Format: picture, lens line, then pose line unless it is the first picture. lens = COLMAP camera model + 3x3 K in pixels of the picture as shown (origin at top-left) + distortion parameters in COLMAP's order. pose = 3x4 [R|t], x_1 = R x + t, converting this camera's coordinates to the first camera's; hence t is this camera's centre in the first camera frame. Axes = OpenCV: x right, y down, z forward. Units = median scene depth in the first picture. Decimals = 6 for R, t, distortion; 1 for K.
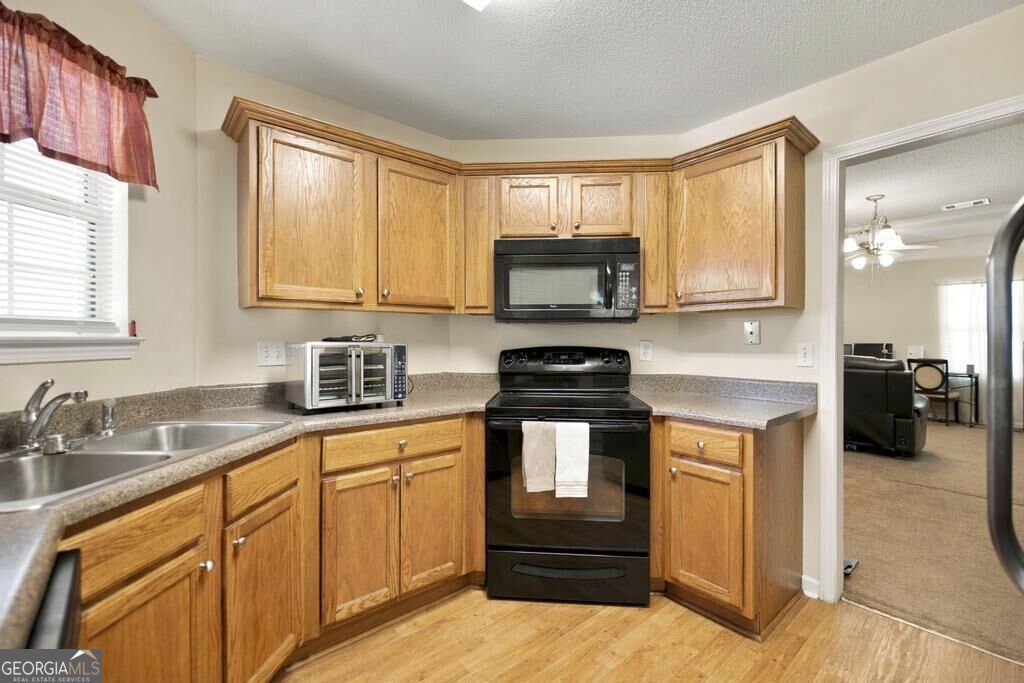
lens RADIAL K [[438.6, 0, 515.9], [0, 438.6, 342.7], [0, 0, 1]] dist [0.002182, -0.000064]
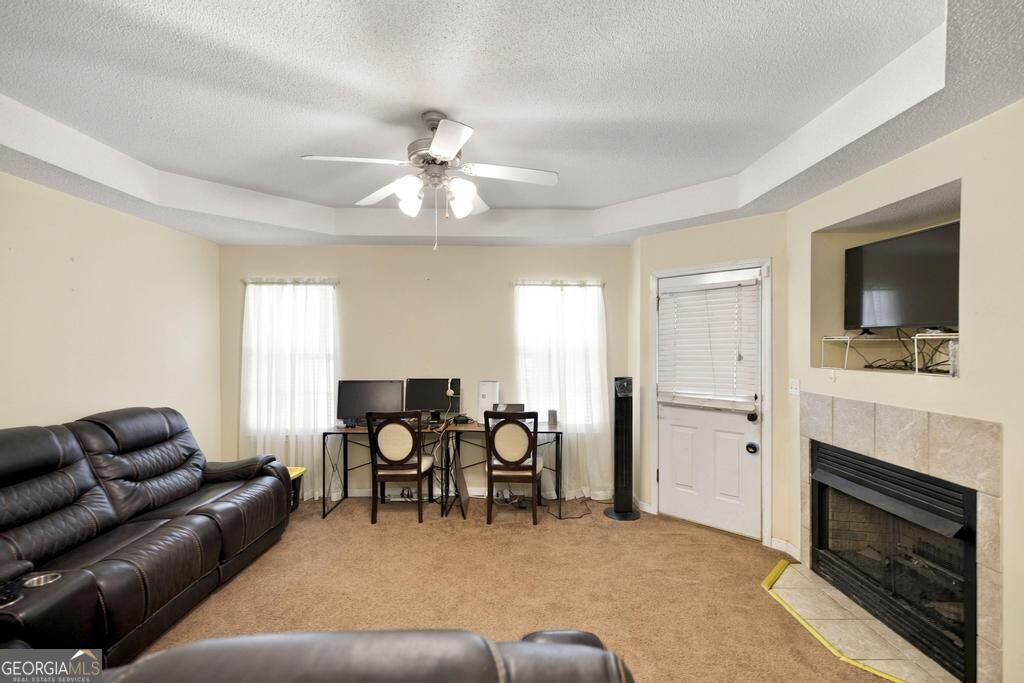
lens RADIAL K [[438.6, 0, 514.3], [0, 438.6, 343.7], [0, 0, 1]] dist [0.002182, -0.000064]
pose [[0.639901, 0.001767, 0.768455, 1.859436], [0.006744, 0.999946, -0.007915, -0.161832], [-0.768427, 0.010248, 0.639855, 2.334154]]
